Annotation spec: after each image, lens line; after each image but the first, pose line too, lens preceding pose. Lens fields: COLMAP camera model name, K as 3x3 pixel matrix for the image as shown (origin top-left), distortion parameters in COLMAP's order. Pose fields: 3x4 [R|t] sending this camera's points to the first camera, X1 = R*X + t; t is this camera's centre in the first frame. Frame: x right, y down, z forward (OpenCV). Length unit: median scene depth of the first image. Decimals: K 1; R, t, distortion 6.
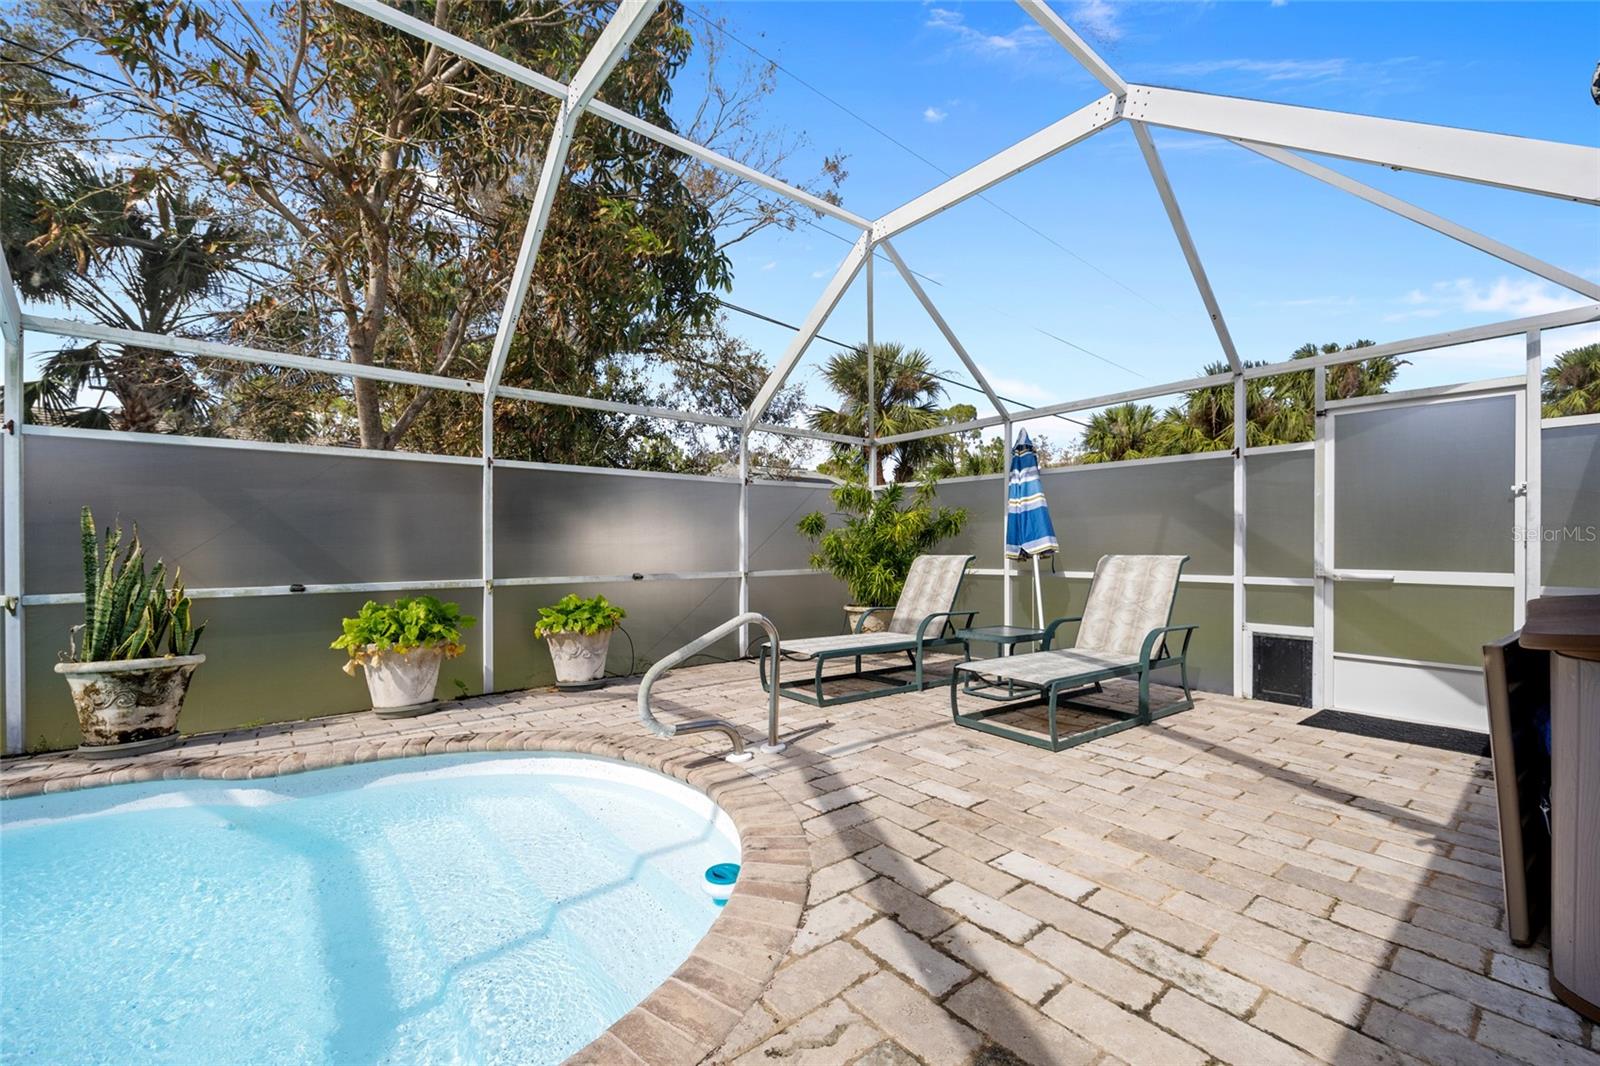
lens RADIAL K [[641.6, 0, 807.6], [0, 641.6, 538.8], [0, 0, 1]] dist [-0.002966, -0.000274]
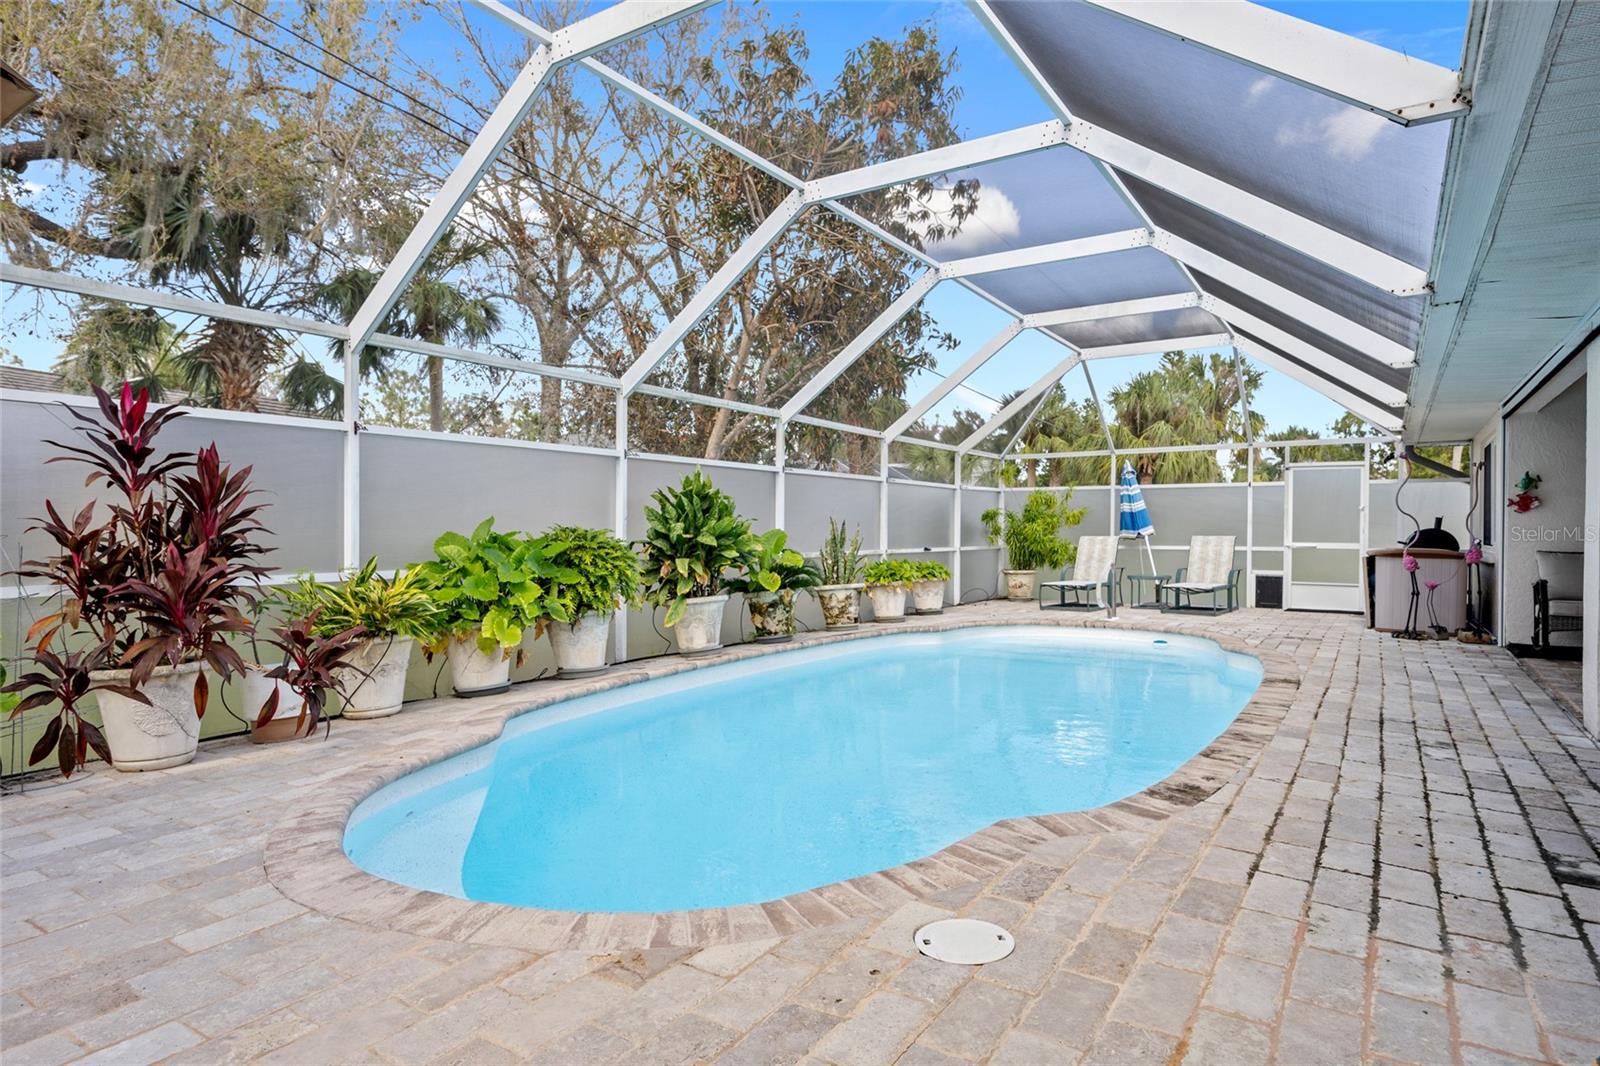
lens RADIAL K [[900.9, 0, 795.8], [0, 900.9, 530.6], [0, 0, 1]] dist [-0.007409, 0.001798]
pose [[0.953098, 0.004486, 0.302629, -1.992260], [-0.007625, 0.999929, 0.009193, -0.009519], [-0.302566, -0.011069, 0.953064, -1.622878]]
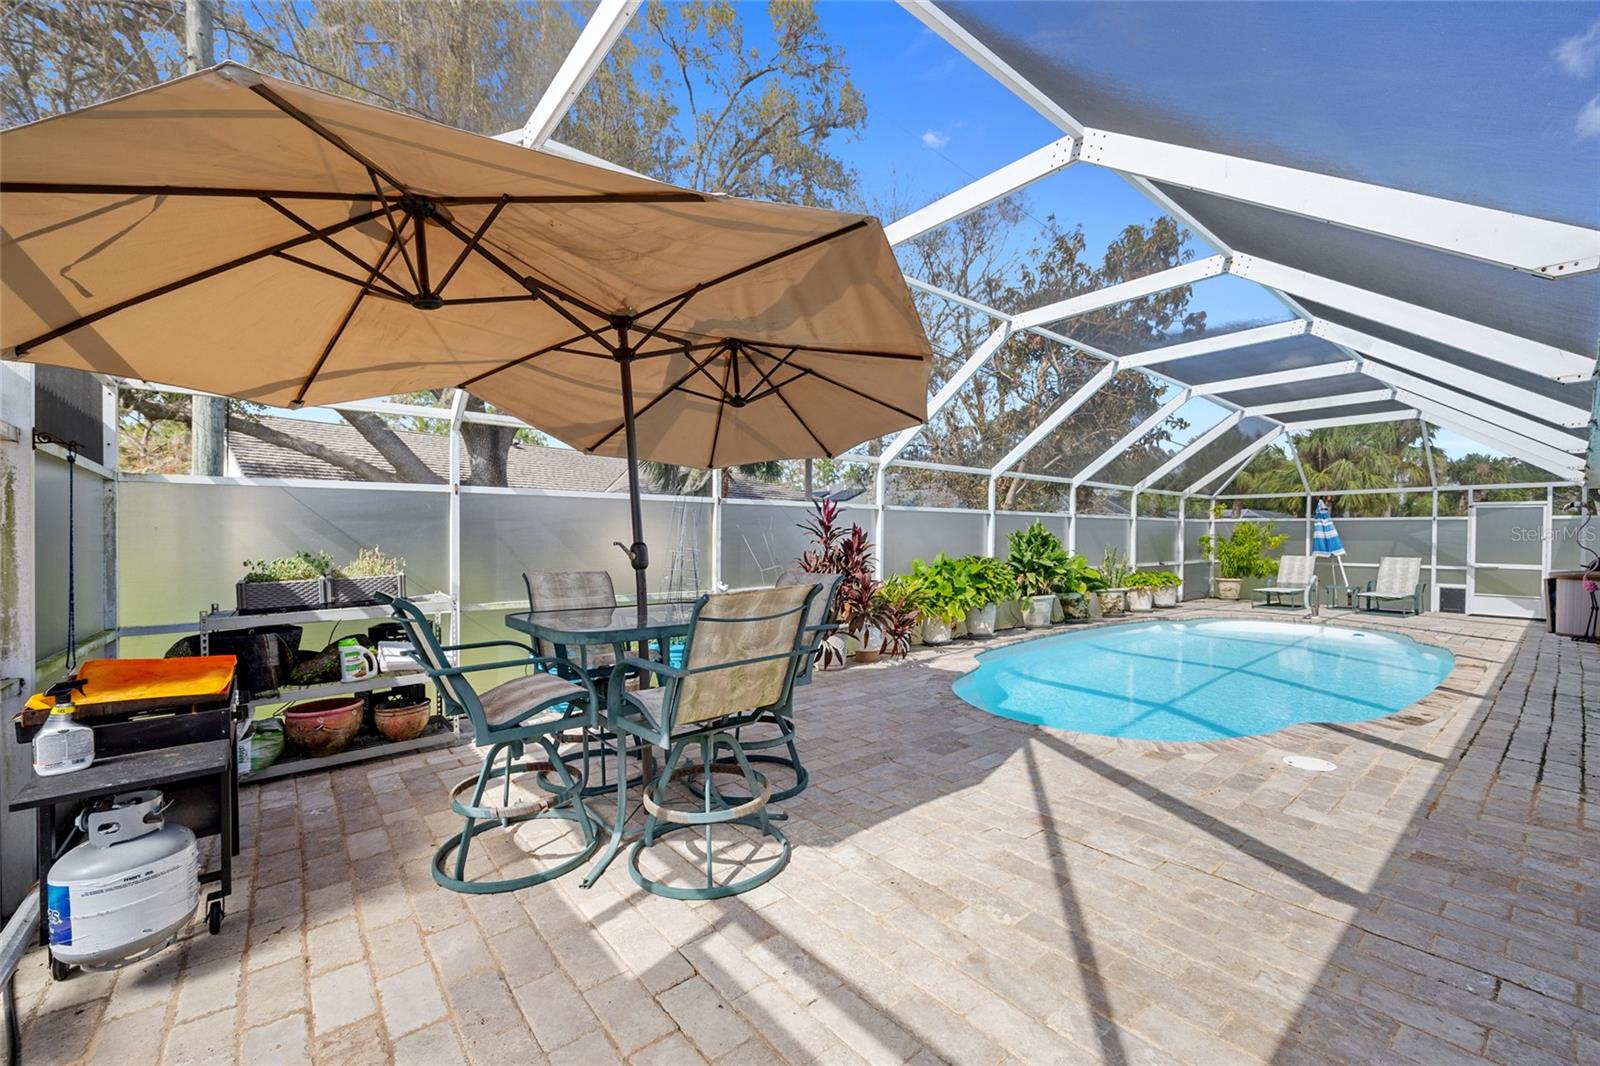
lens RADIAL K [[641.6, 0, 801.0], [0, 641.6, 536.9], [0, 0, 1]] dist [-0.002966, -0.000274]
pose [[0.999940, 0.009880, 0.004832, -2.520948], [-0.009940, 0.999870, 0.012700, -0.088135], [-0.004706, -0.012747, 0.999908, -2.090189]]
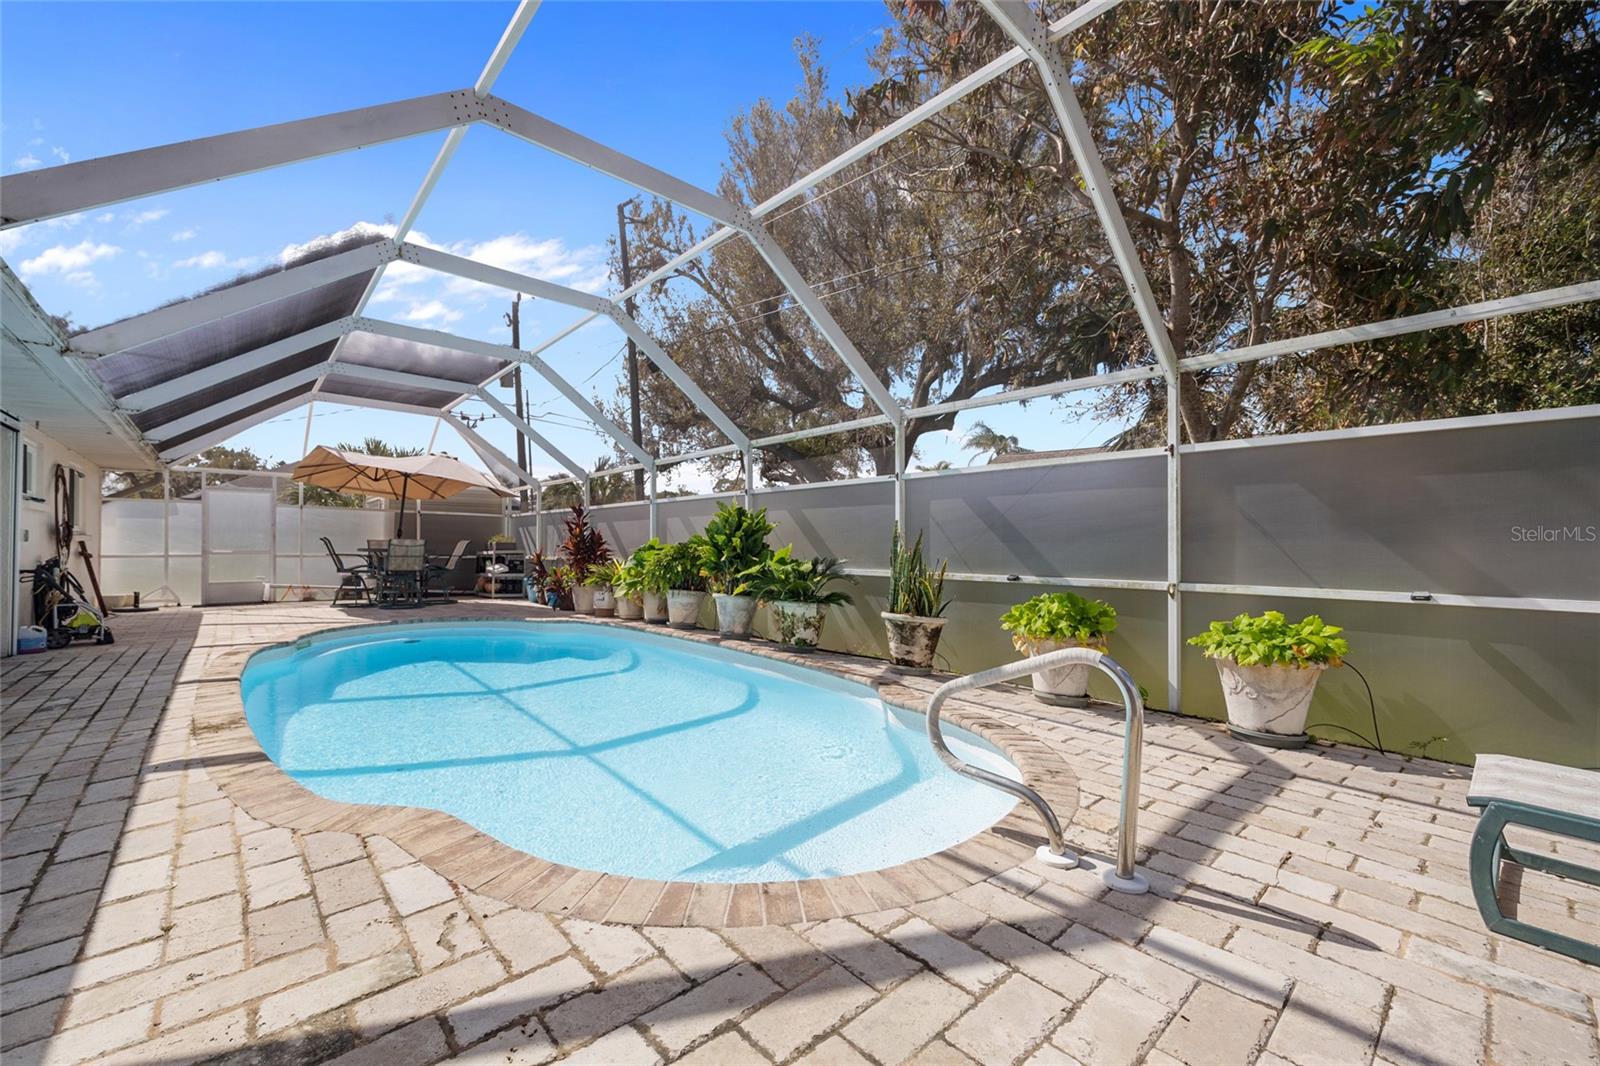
lens RADIAL K [[641.6, 0, 799.6], [0, 641.6, 533.0], [0, 0, 1]] dist [-0.002966, -0.000274]
pose [[0.044367, -0.013335, -0.998926, 0.505387], [0.006044, 0.999896, -0.013080, 0.005037], [0.998997, -0.005457, 0.044443, 0.631498]]
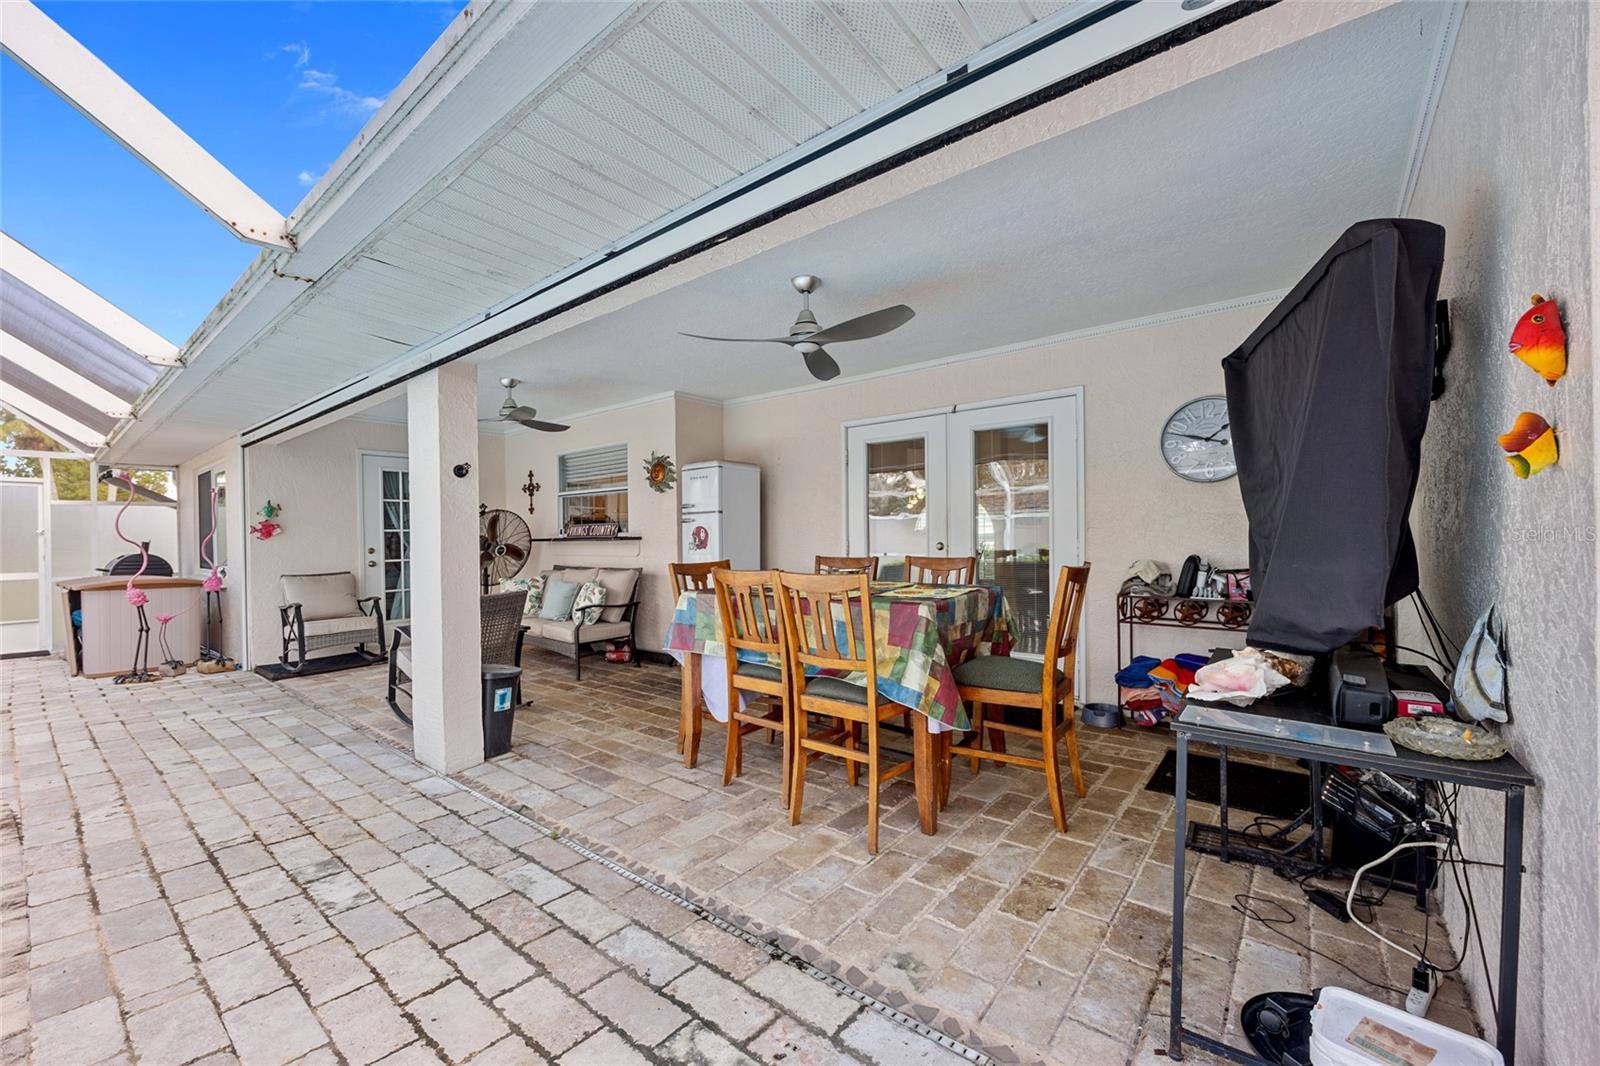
lens RADIAL K [[641.6, 0, 805.8], [0, 641.6, 541.0], [0, 0, 1]] dist [-0.002966, -0.000274]
pose [[-0.206434, -0.001272, 0.978460, -1.507008], [0.004862, 0.999985, 0.002326, -0.040901], [-0.978449, 0.005238, -0.206424, -1.063892]]
